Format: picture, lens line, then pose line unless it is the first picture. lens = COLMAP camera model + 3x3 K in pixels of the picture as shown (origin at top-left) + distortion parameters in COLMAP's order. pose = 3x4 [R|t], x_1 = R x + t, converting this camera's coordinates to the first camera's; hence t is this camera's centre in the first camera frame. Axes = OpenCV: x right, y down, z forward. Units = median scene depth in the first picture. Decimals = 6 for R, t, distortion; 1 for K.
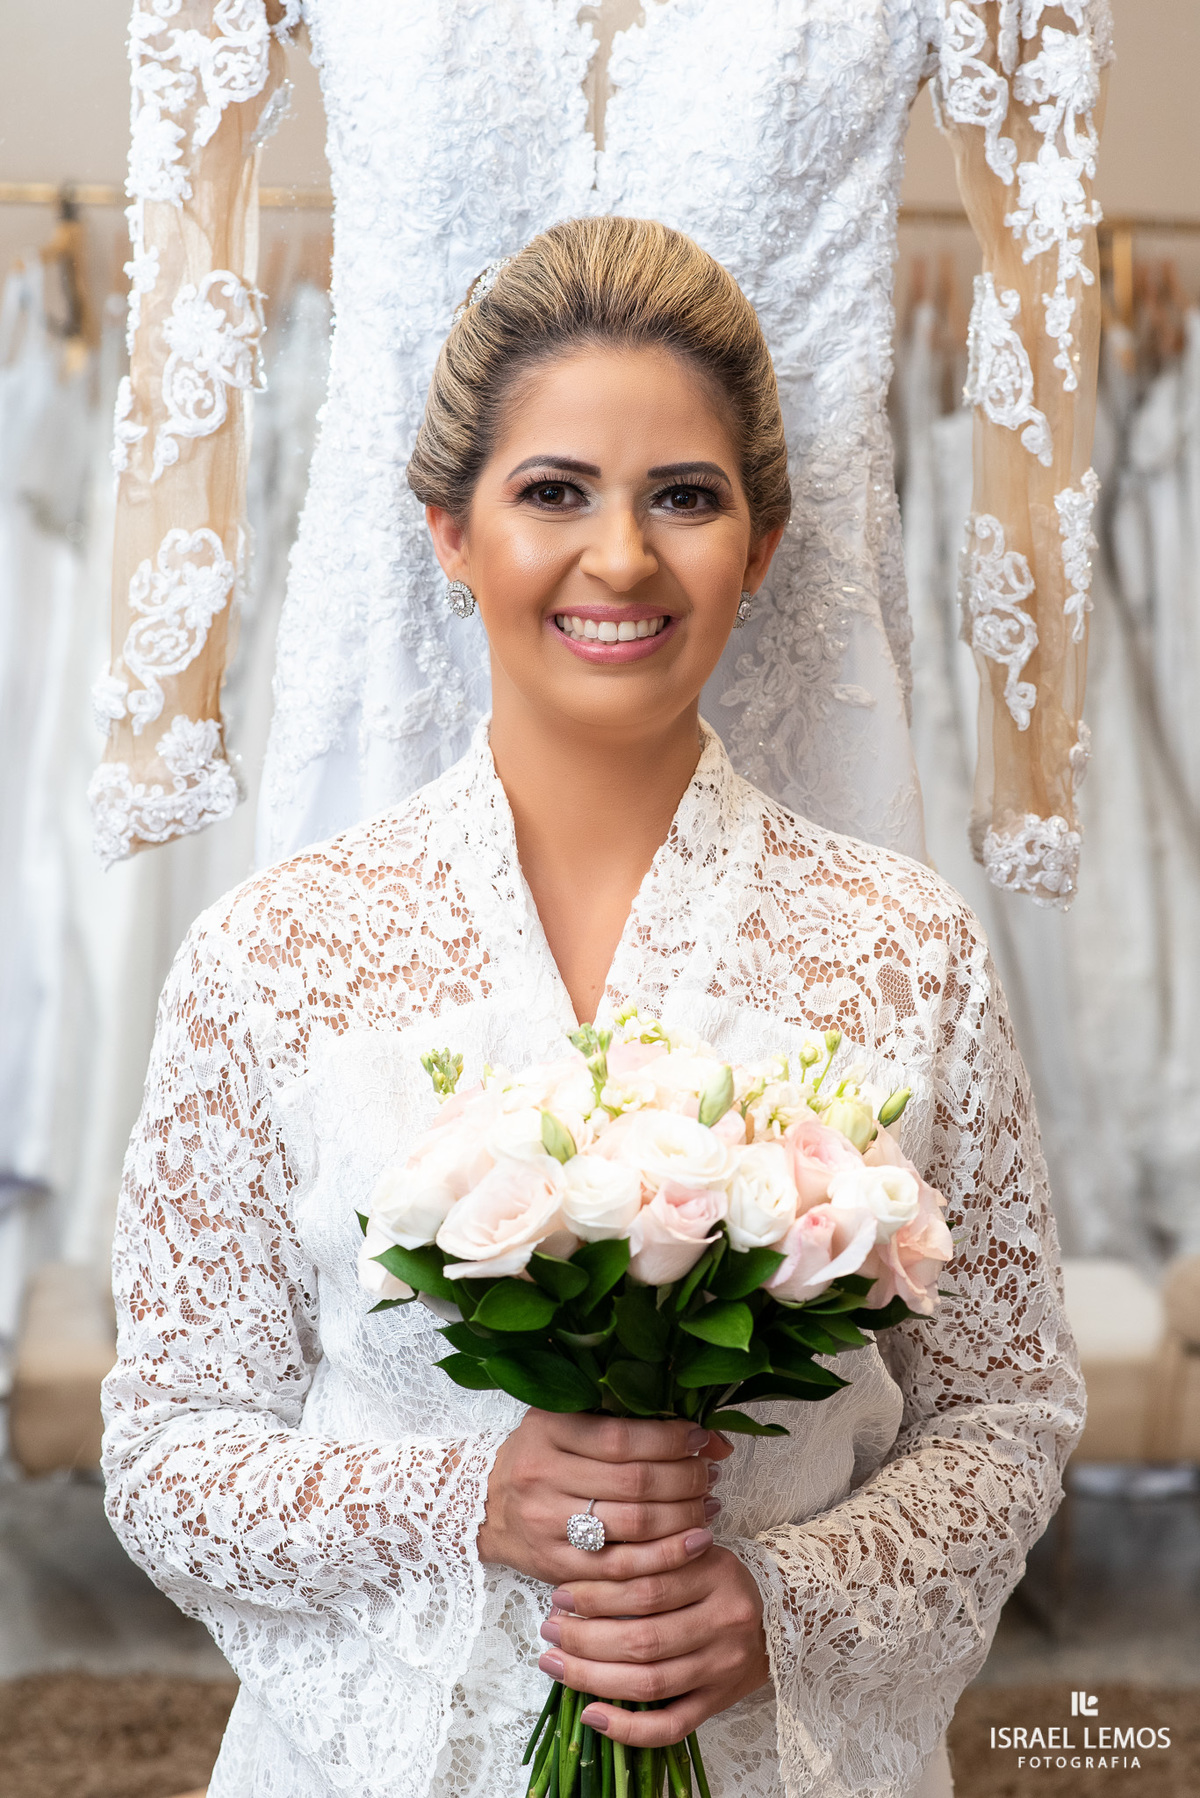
lens RADIAL K [[4381.3, 0, 600.0], [0, 4381.3, 899.0], [0, 0, 1]] dist [-0.027928, -0.202033]
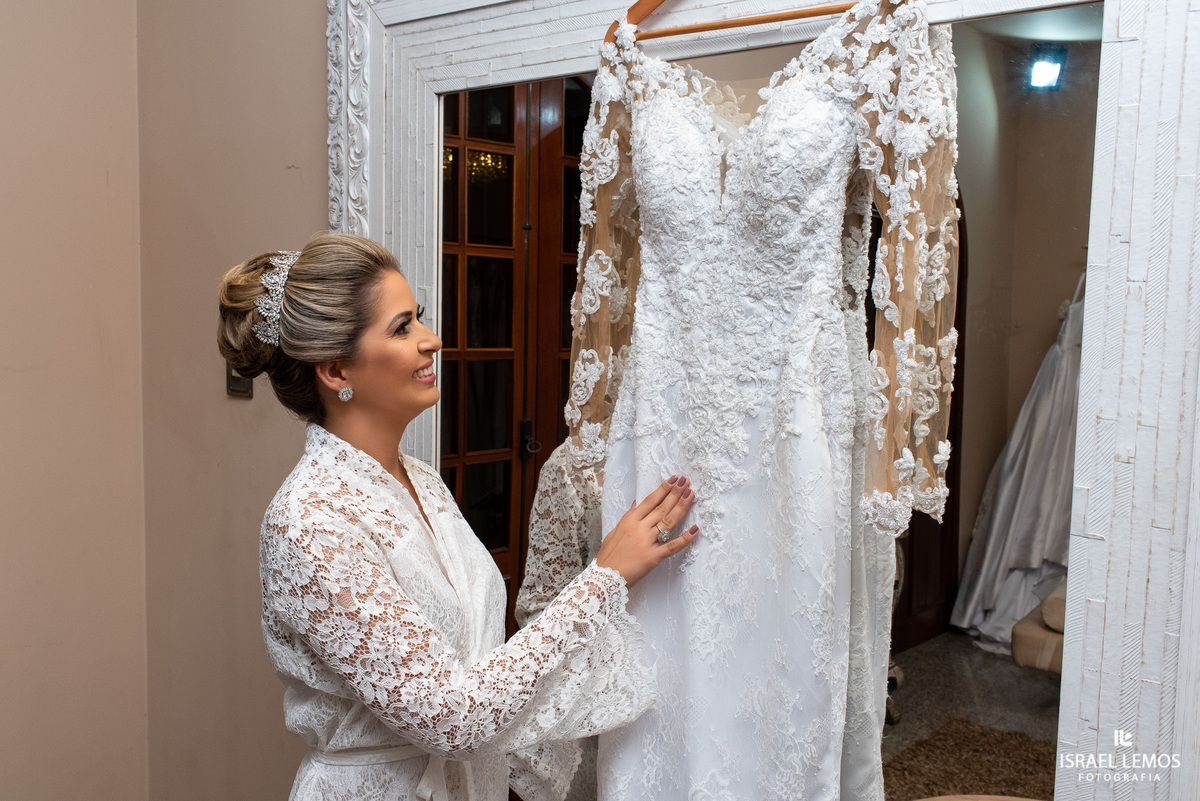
lens RADIAL K [[1163.9, 0, 600.0], [0, 1163.9, 400.5], [0, 0, 1]] dist [0.003885, 0.004368]
pose [[0.764846, 0.045662, -0.642593, 0.358768], [-0.059461, 0.998231, 0.000160, -0.054875], [0.641463, 0.038087, 0.766208, 0.476894]]
